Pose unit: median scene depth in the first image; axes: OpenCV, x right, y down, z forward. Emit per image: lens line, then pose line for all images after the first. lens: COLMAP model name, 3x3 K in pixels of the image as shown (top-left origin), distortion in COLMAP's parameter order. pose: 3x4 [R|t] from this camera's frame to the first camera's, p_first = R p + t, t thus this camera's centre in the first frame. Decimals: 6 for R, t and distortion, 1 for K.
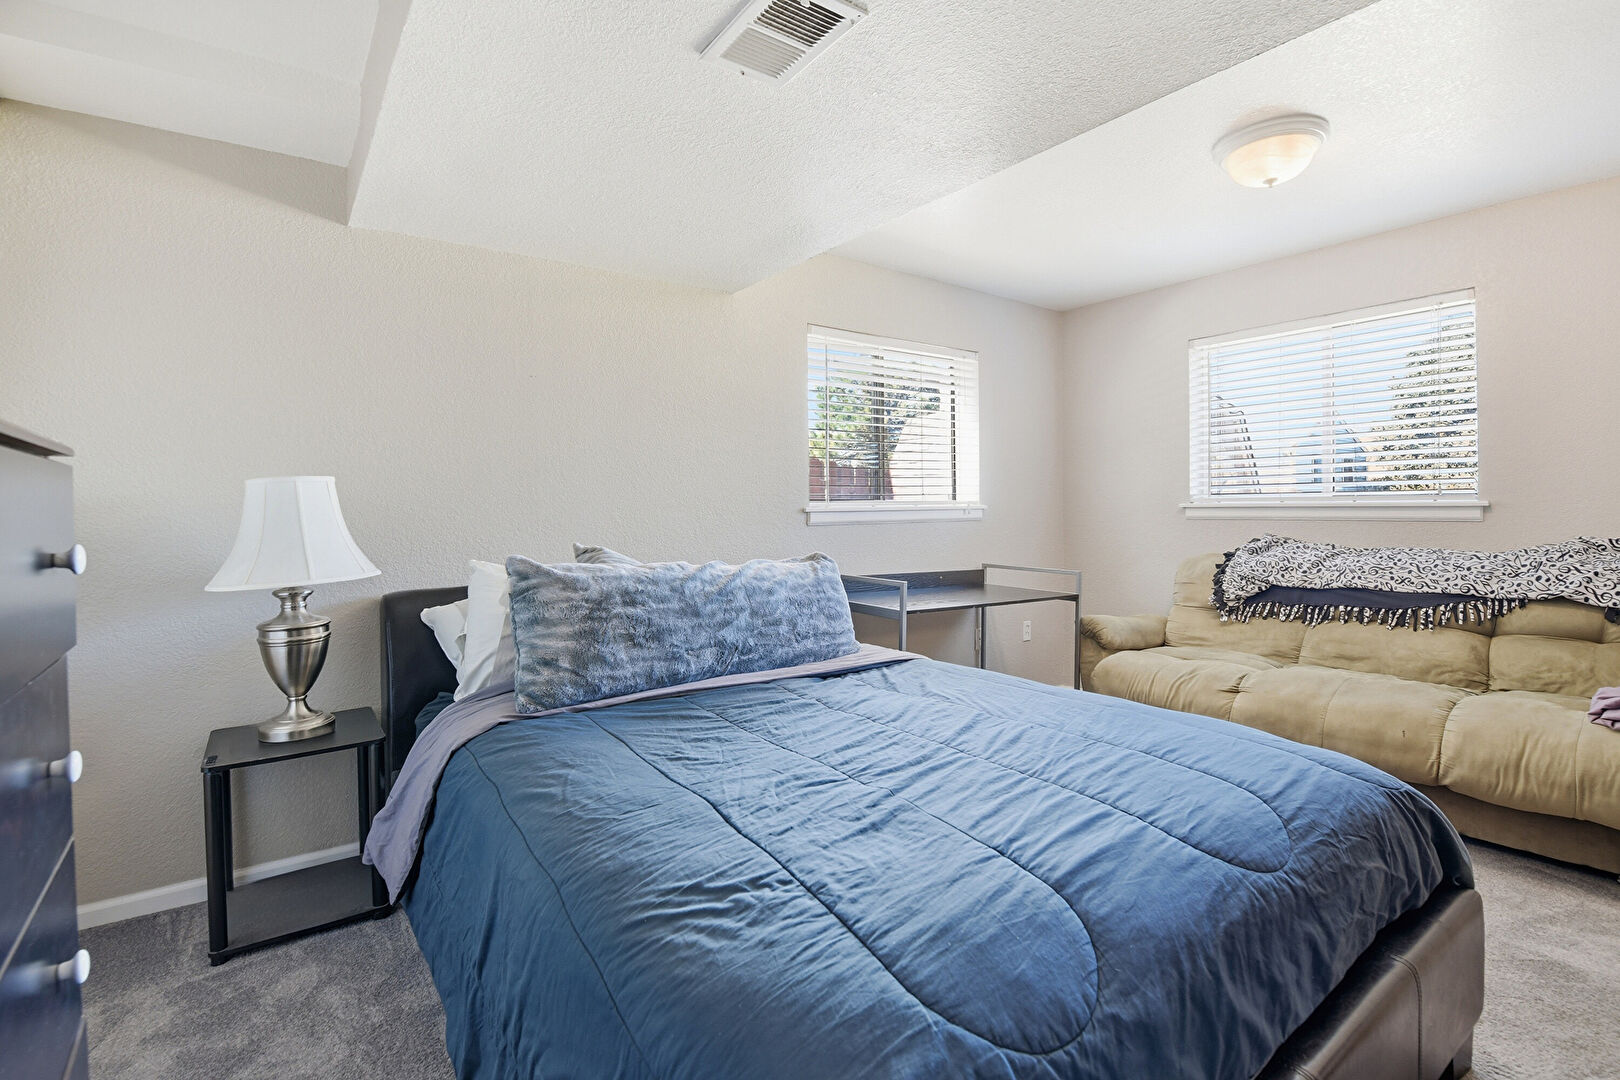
lens RADIAL K [[707.6, 0, 810.4], [0, 707.6, 518.0], [0, 0, 1]] dist [-0.001446, -0.012837]
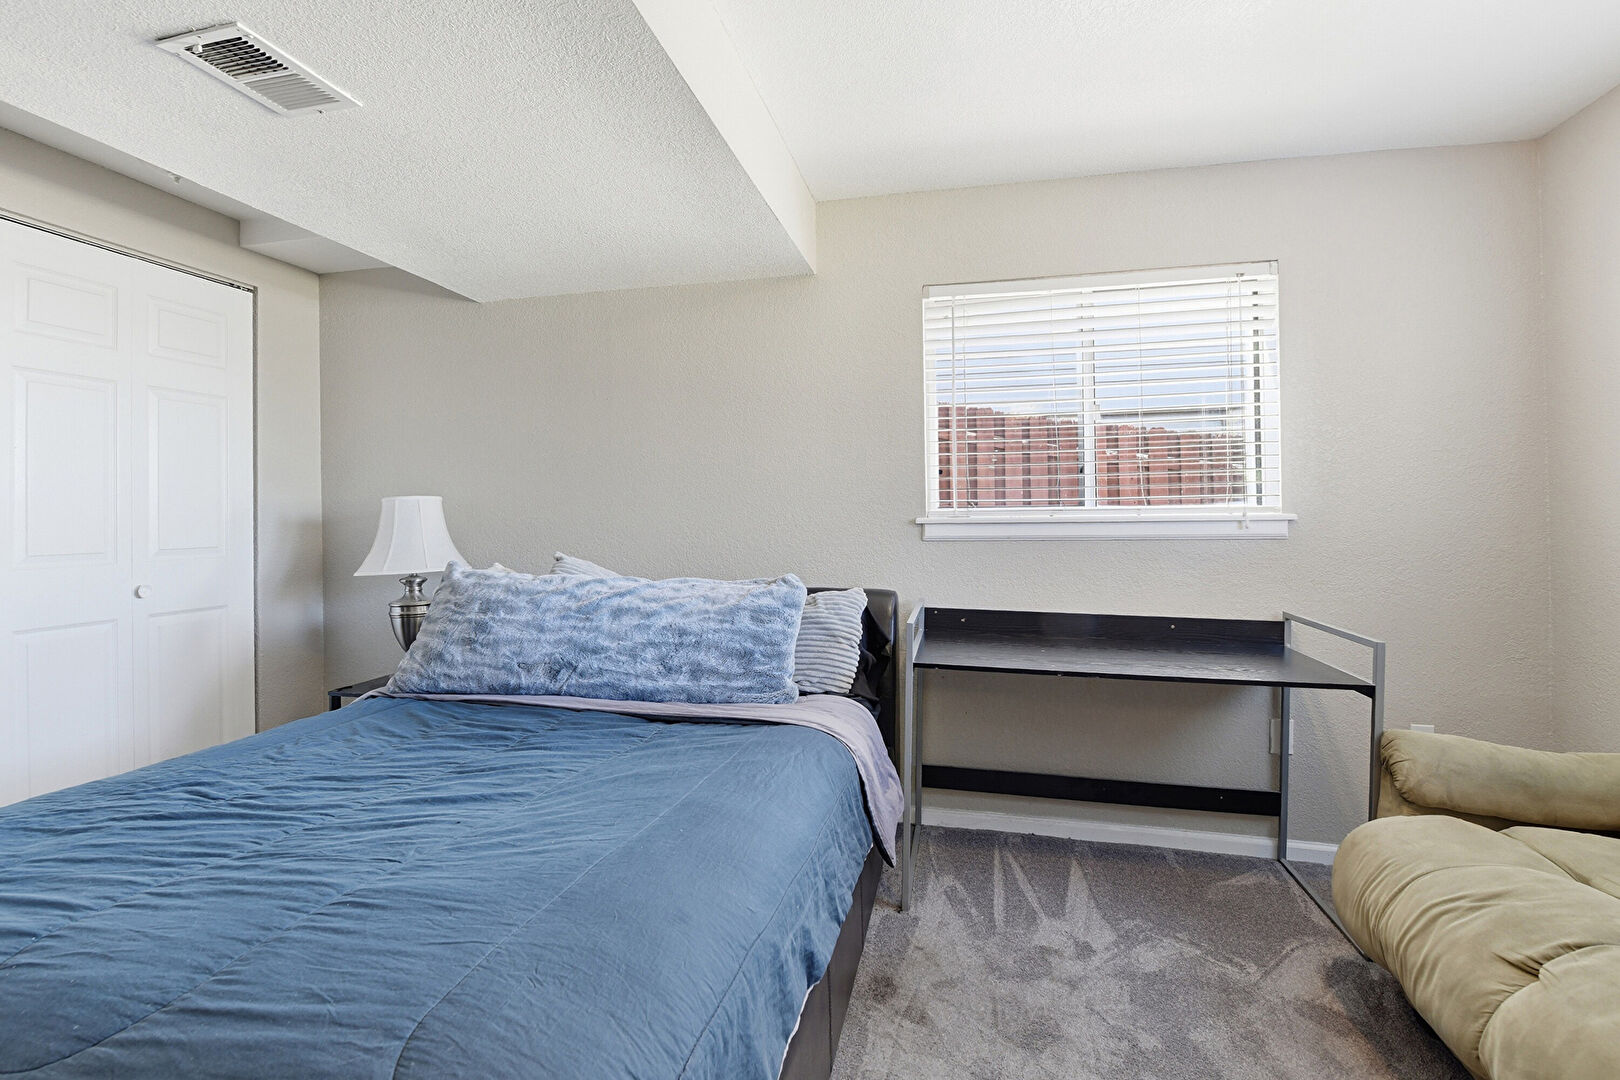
lens RADIAL K [[713.9, 0, 646.9], [0, 713.9, 521.6], [0, 0, 1]] dist [-0.007023, -0.001386]
pose [[0.684297, 0.008338, -0.729156, 0.619012], [-0.008743, 0.999957, 0.003229, -0.017458], [0.729151, 0.004165, 0.684340, 0.386916]]
